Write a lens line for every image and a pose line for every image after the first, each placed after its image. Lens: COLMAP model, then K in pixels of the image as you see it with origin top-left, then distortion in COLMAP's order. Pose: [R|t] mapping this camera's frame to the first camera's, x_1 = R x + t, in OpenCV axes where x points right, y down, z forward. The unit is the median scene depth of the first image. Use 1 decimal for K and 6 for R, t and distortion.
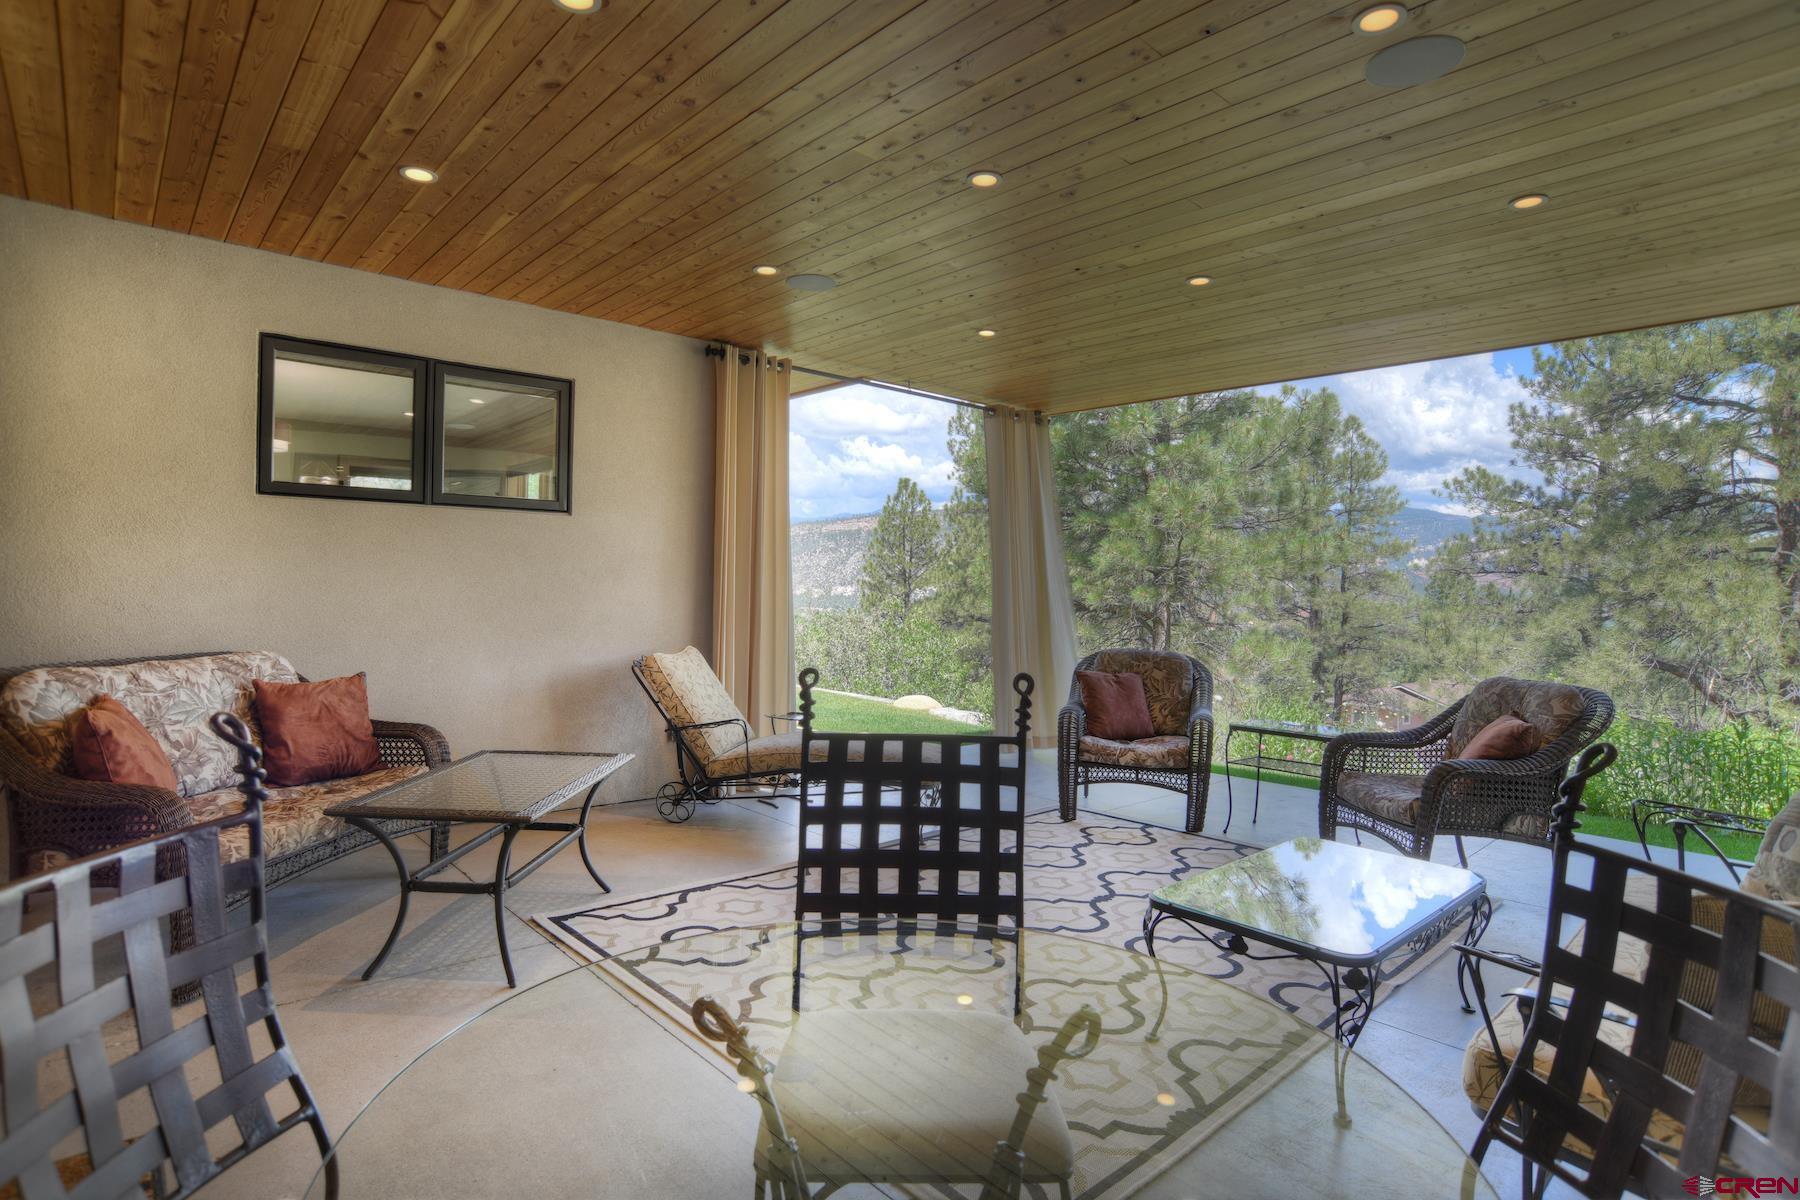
lens RADIAL K [[917.5, 0, 899.4], [0, 917.5, 591.4], [0, 0, 1]] dist [-0.106914, 0.054084]
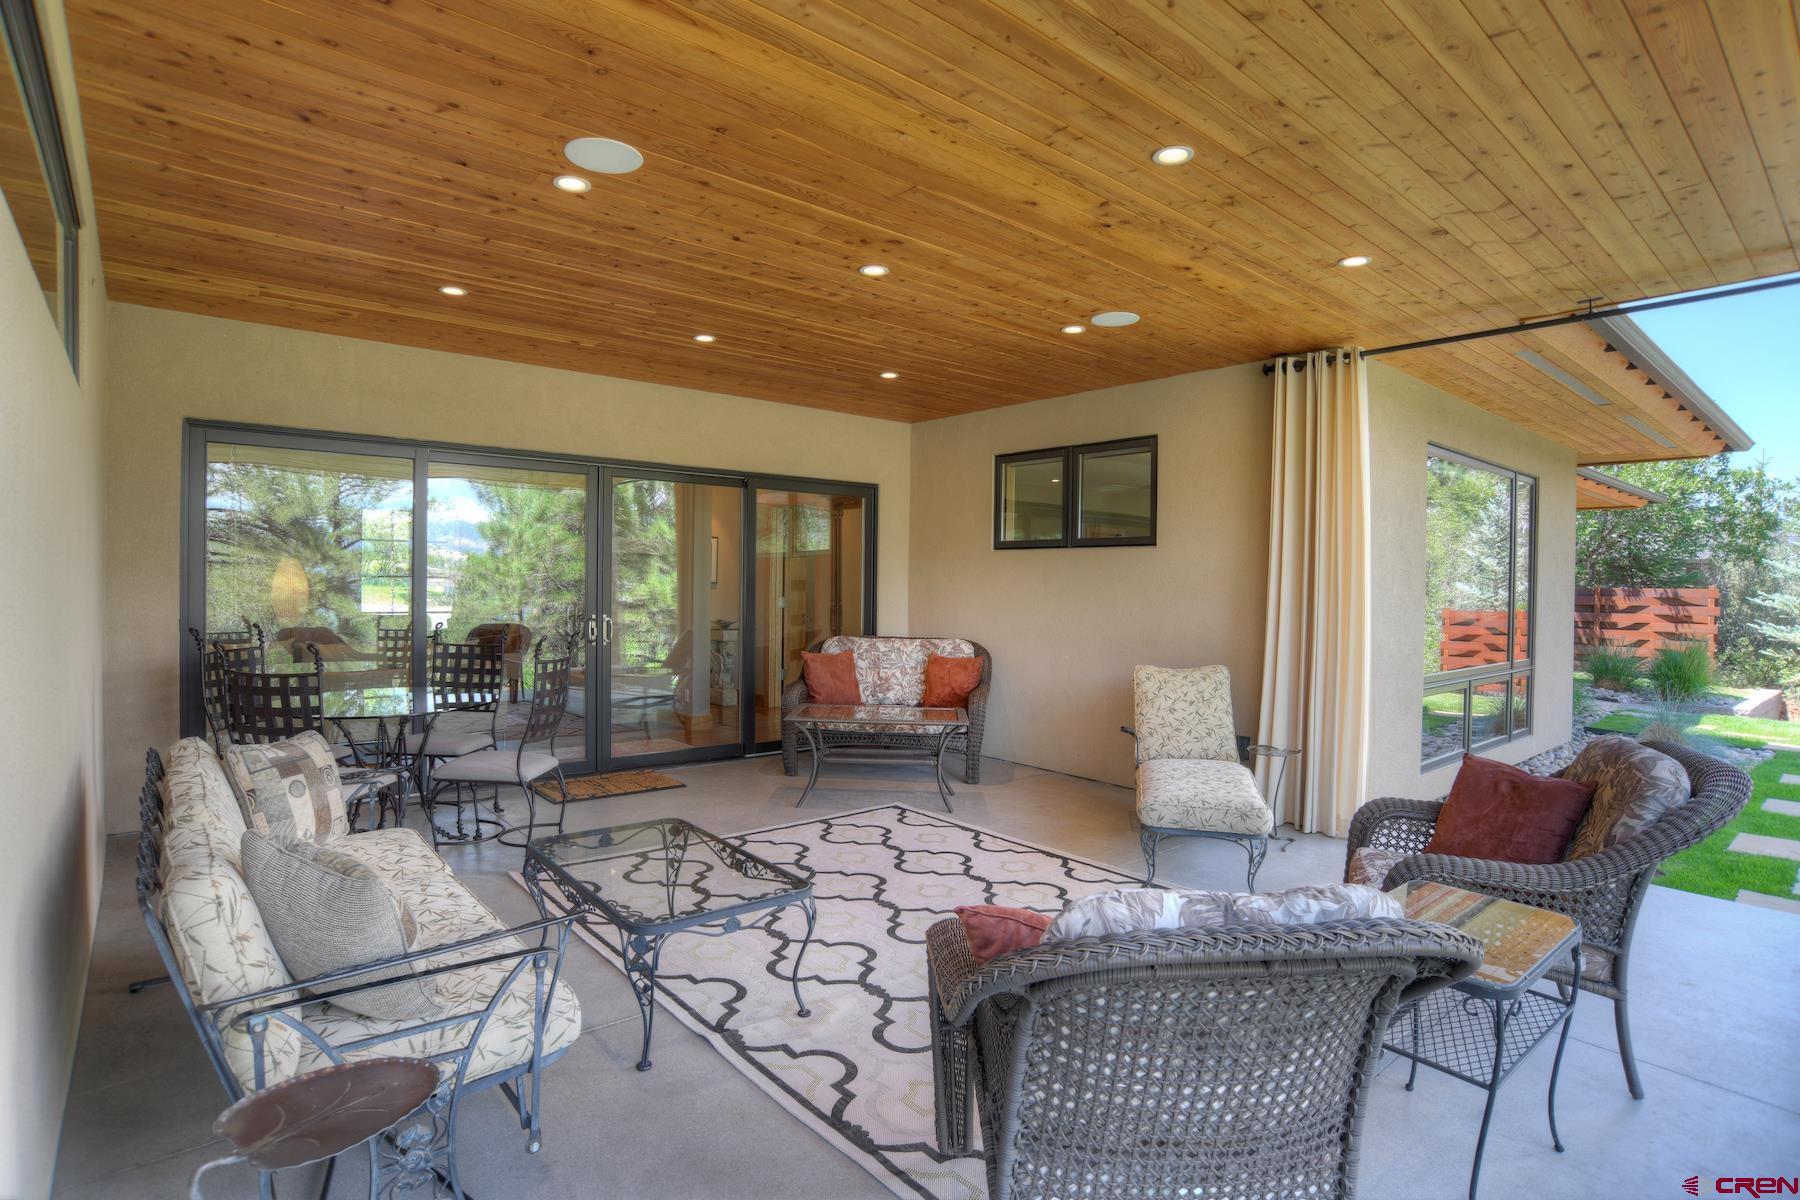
lens RADIAL K [[917.5, 0, 899.4], [0, 917.5, 591.4], [0, 0, 1]] dist [-0.106914, 0.054084]
pose [[-0.029809, -0.009994, -0.999506, 1.046242], [-0.019734, 0.999761, -0.009408, -0.008913], [0.999361, 0.019443, -0.029999, 0.856839]]
